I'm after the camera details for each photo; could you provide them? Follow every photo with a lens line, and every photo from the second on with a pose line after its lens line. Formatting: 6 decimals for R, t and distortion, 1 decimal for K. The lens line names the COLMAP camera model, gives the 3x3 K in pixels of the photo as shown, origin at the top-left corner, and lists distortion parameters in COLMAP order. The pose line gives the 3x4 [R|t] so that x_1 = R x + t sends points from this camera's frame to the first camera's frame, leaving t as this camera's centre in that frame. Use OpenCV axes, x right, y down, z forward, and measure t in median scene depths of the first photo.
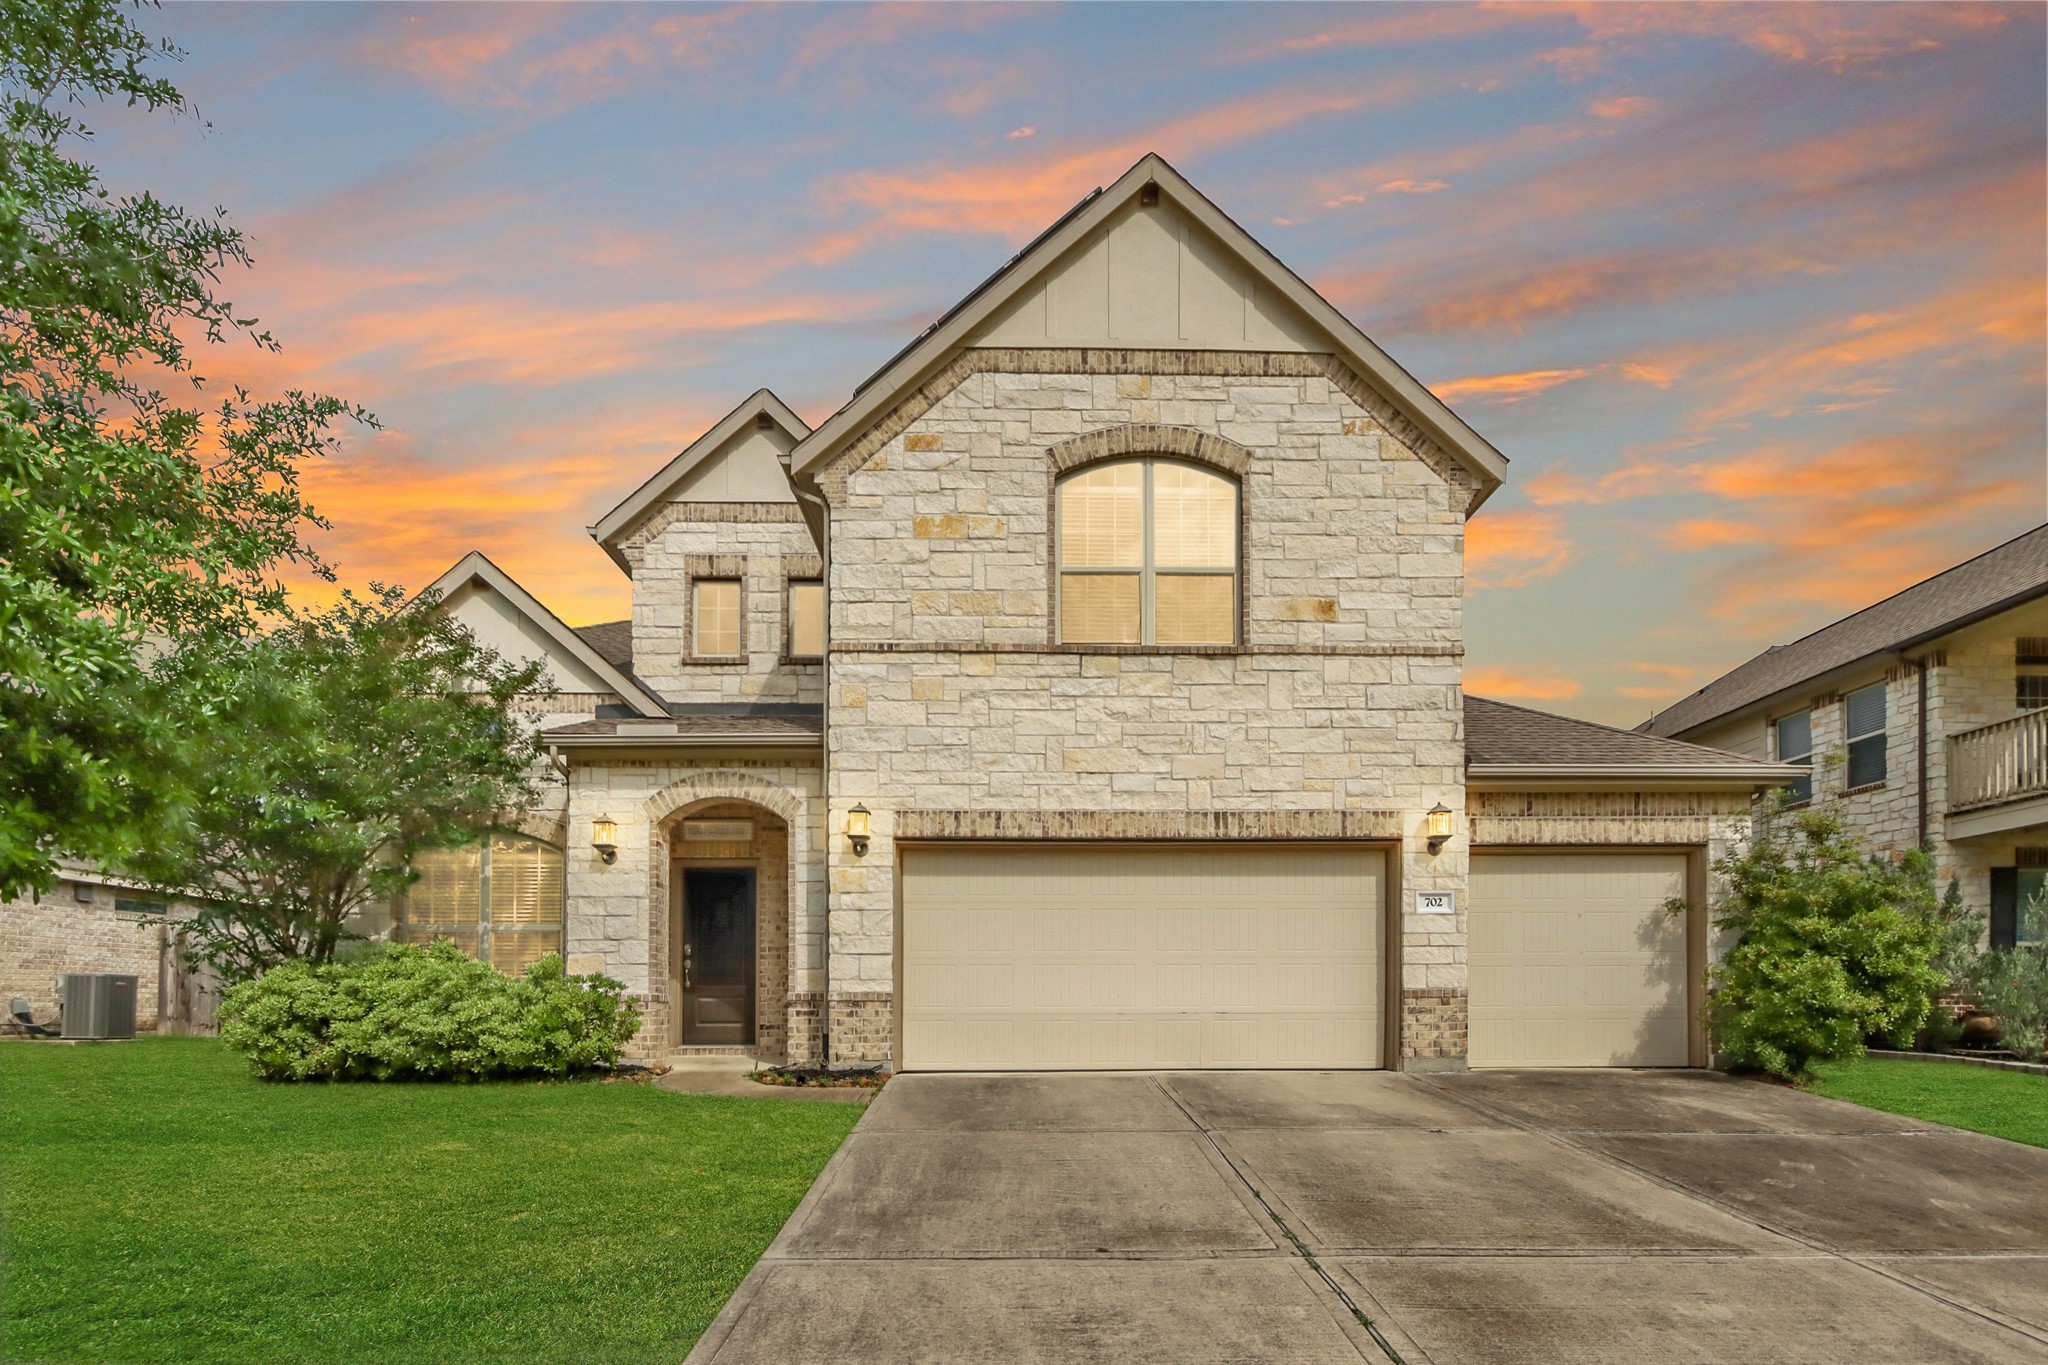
lens RADIAL K [[1123.4, 0, 1031.1], [0, 1123.4, 970.8], [0, 0, 1]] dist [-0.003750, 0.000272]
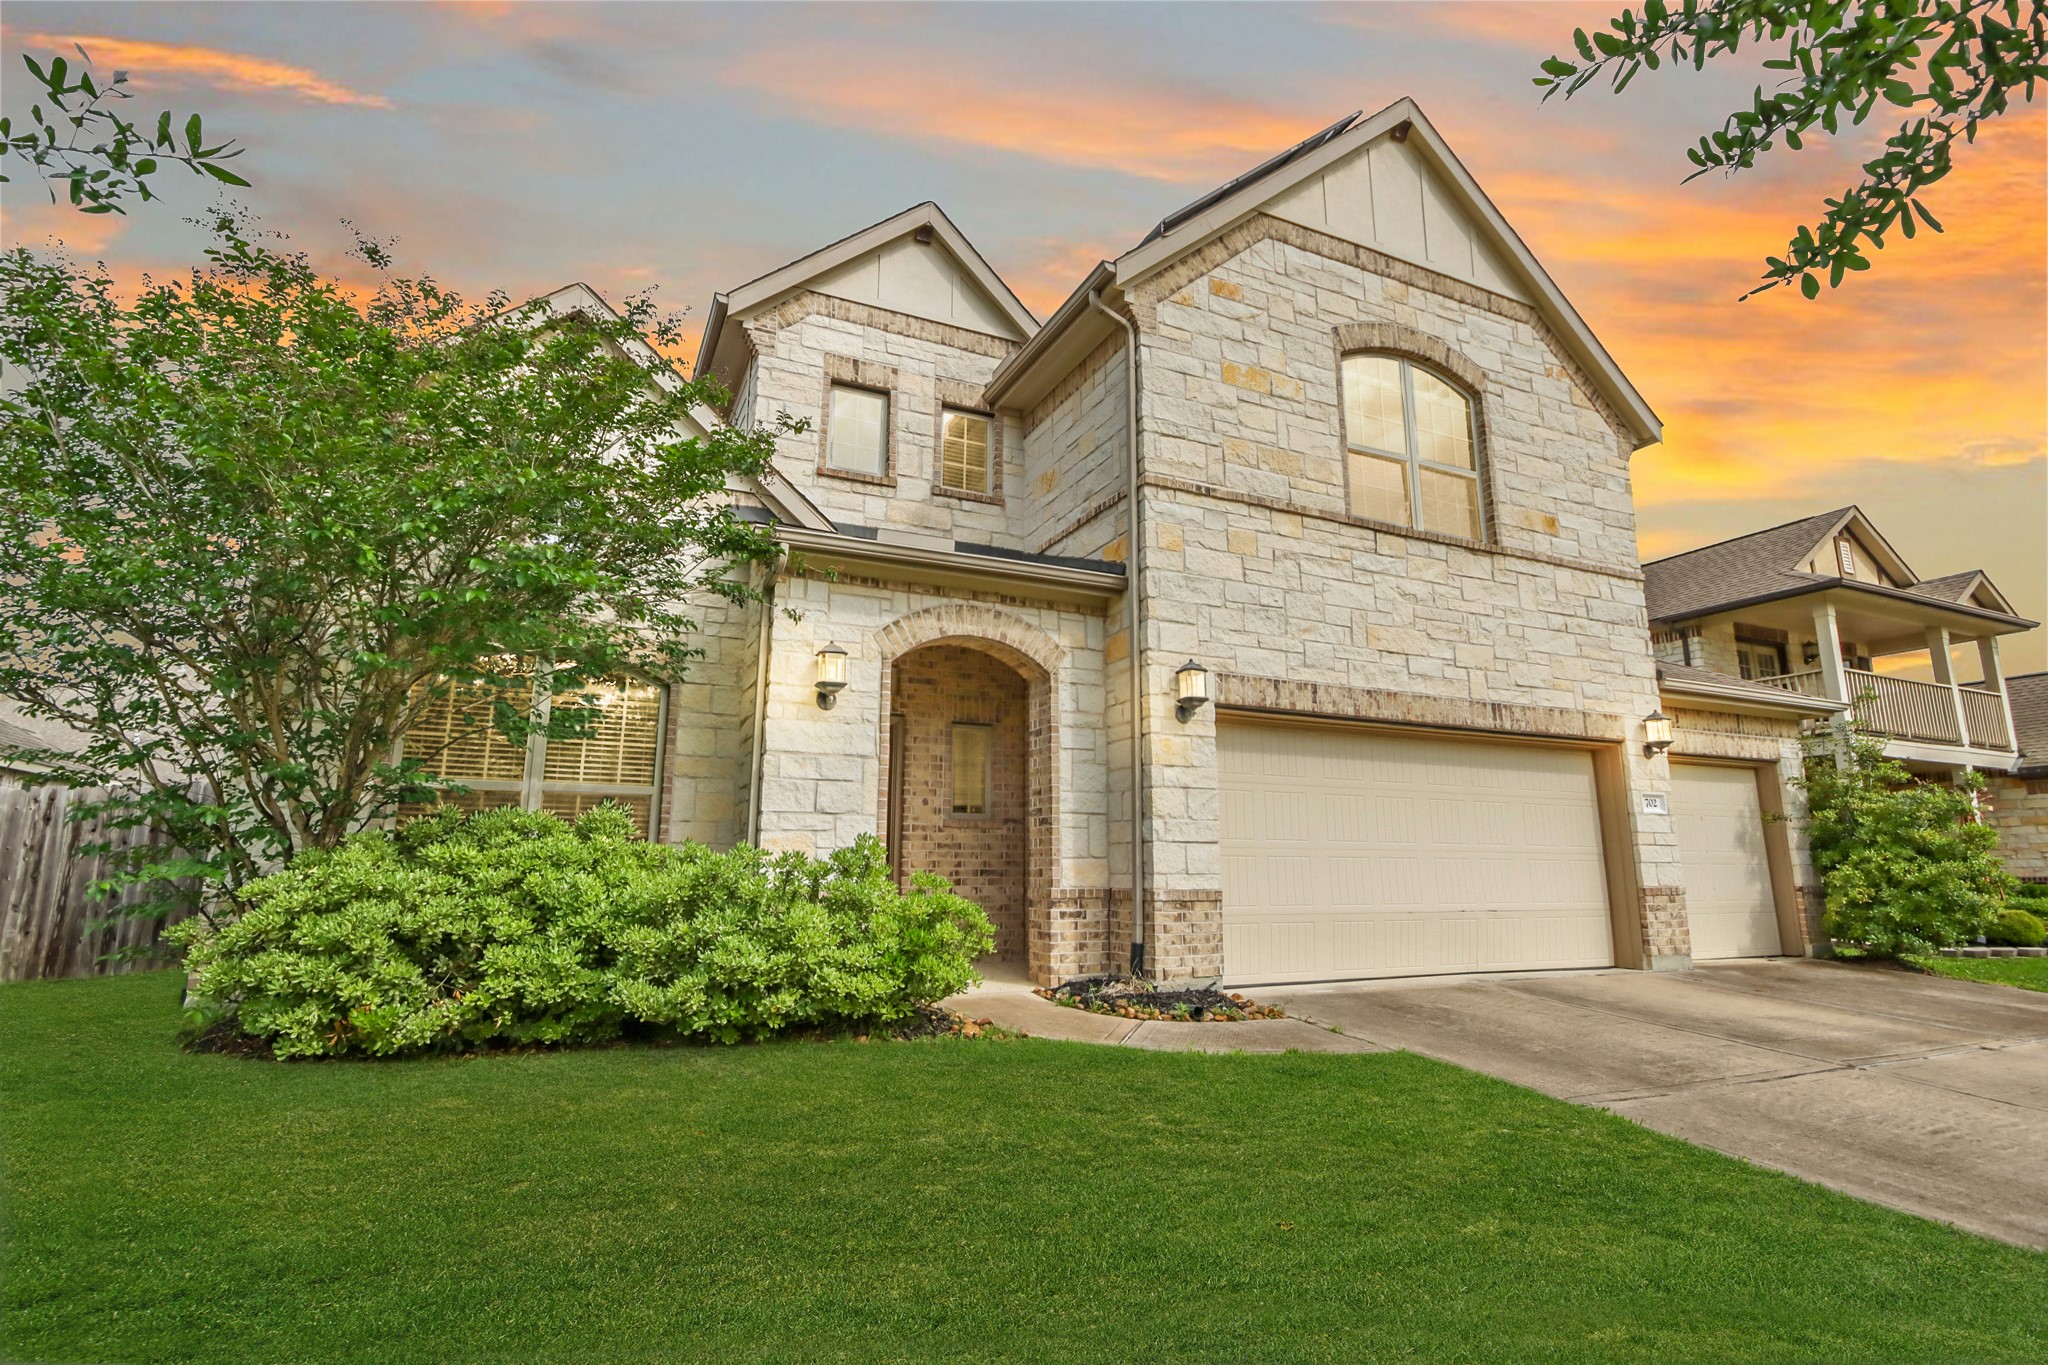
lens RADIAL K [[973.0, 0, 1026.8], [0, 973.0, 662.1], [0, 0, 1]] dist [0.001657, 0.000390]
pose [[0.909222, 0.094079, 0.405543, -0.554298], [-0.020273, 0.982981, -0.182583, -0.011712], [-0.415818, 0.157787, 0.895655, 0.391475]]
